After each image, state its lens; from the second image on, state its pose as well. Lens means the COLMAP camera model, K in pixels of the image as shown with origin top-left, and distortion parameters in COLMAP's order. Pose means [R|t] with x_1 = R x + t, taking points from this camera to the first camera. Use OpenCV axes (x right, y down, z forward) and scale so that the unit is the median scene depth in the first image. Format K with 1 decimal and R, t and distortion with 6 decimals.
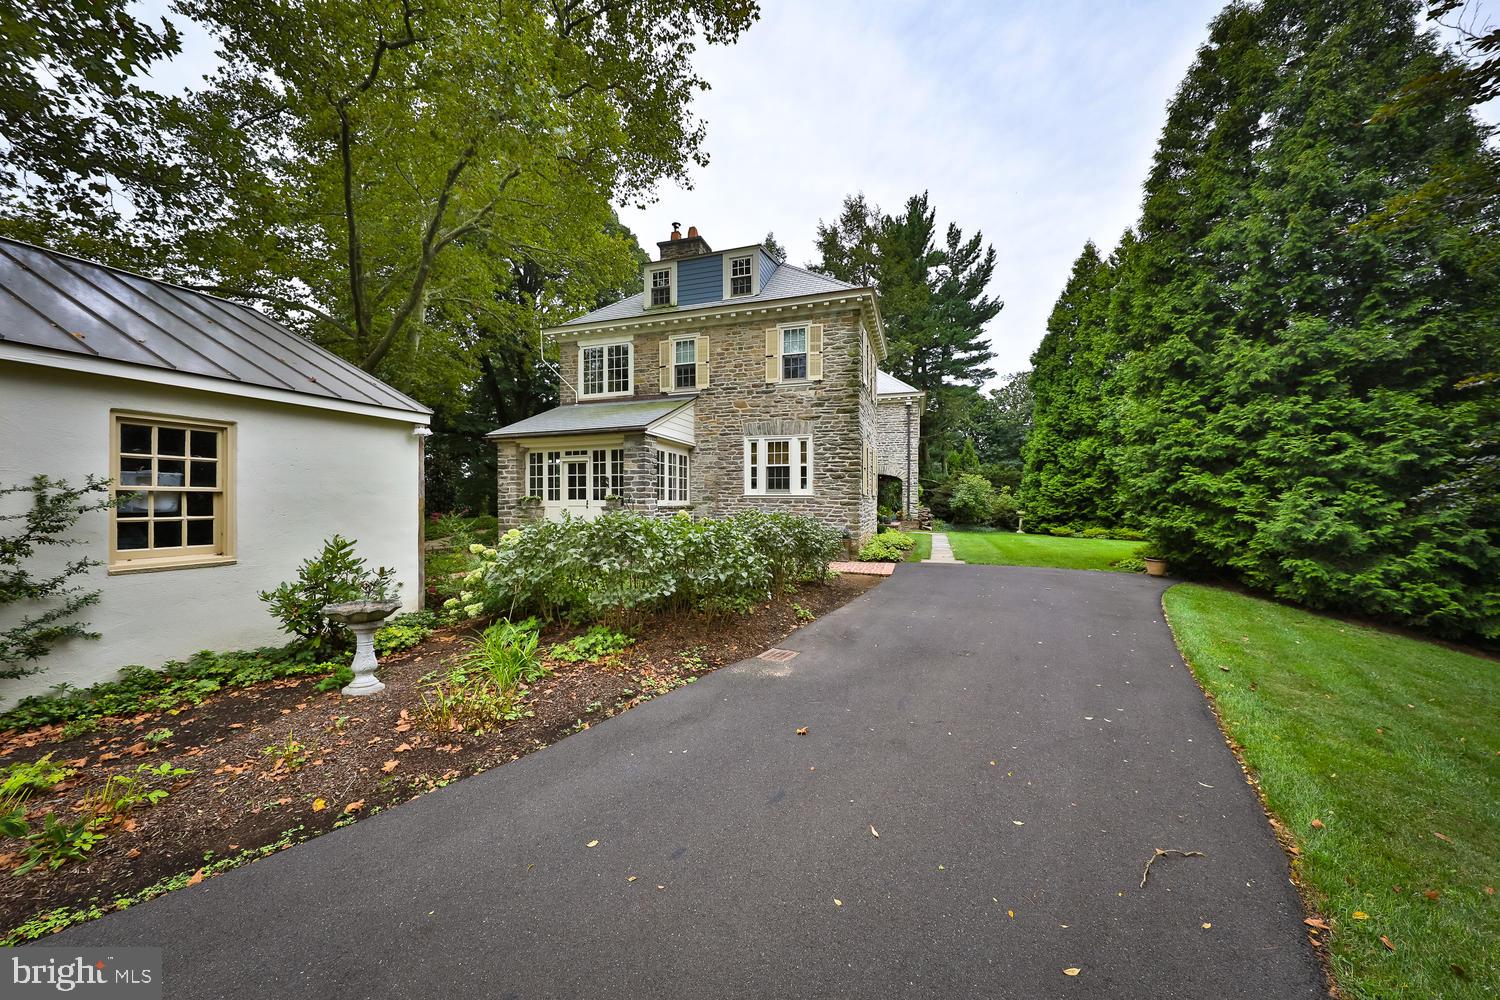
lens RADIAL K [[530.0, 0, 747.9], [0, 530.0, 498.8], [0, 0, 1]] dist [0.000359, 0.000028]
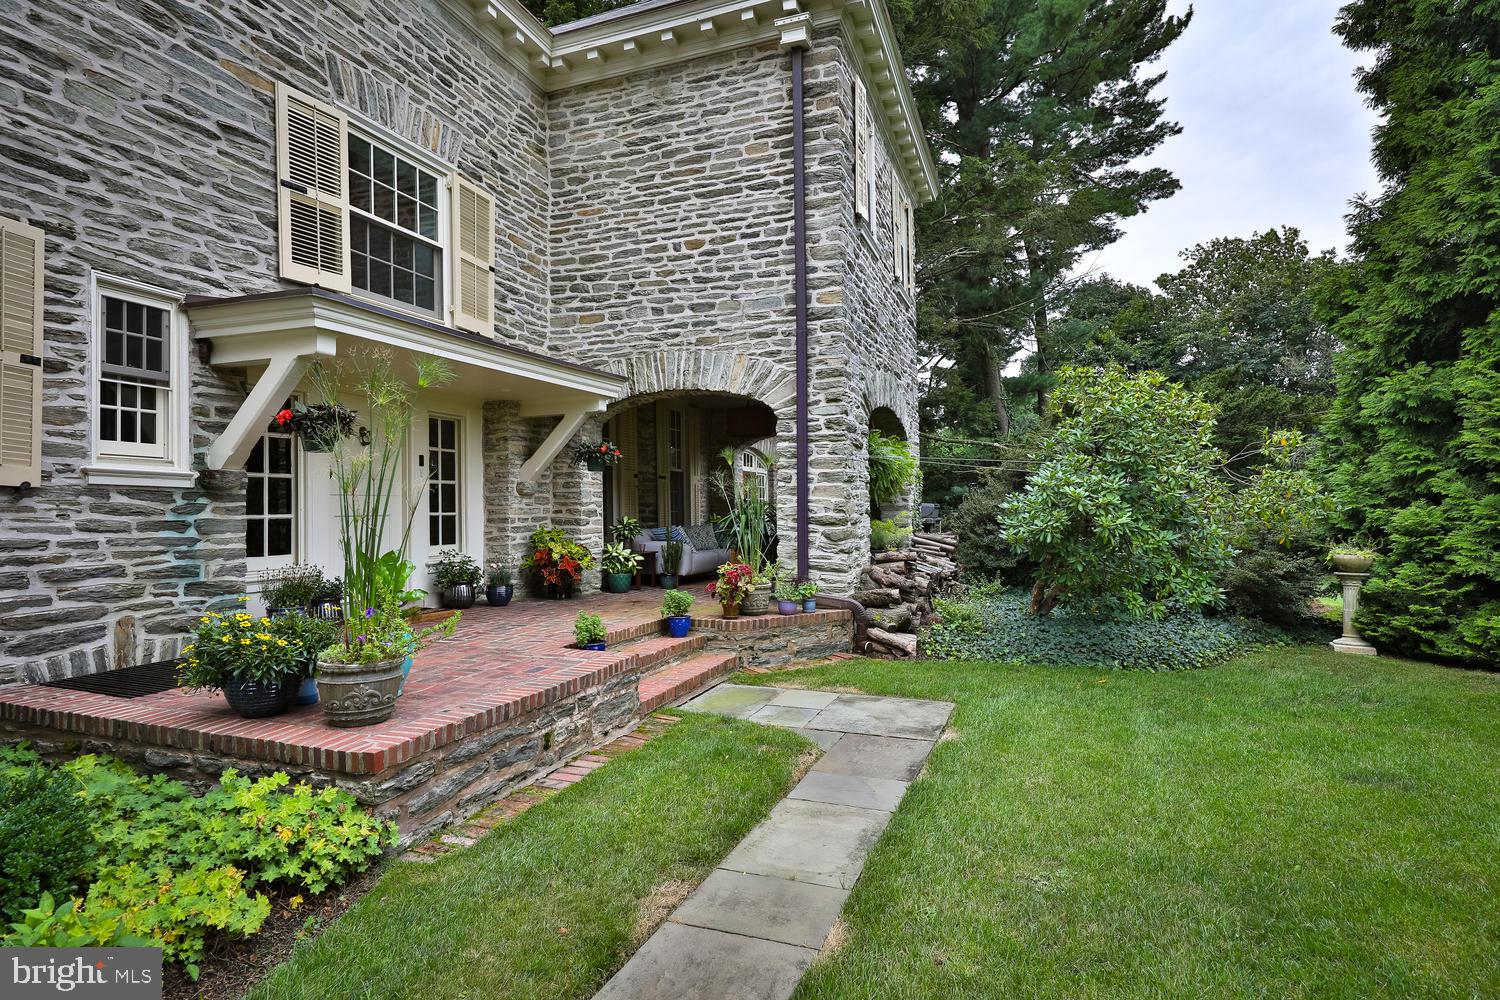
lens RADIAL K [[771.7, 0, 751.2], [0, 771.7, 503.0], [0, 0, 1]] dist [-0.000192, -0.000054]
pose [[0.998561, -0.017105, -0.050826, 0.296559], [0.016686, 0.999823, -0.008659, 0.003321], [0.050965, 0.007798, 0.998670, 0.694323]]
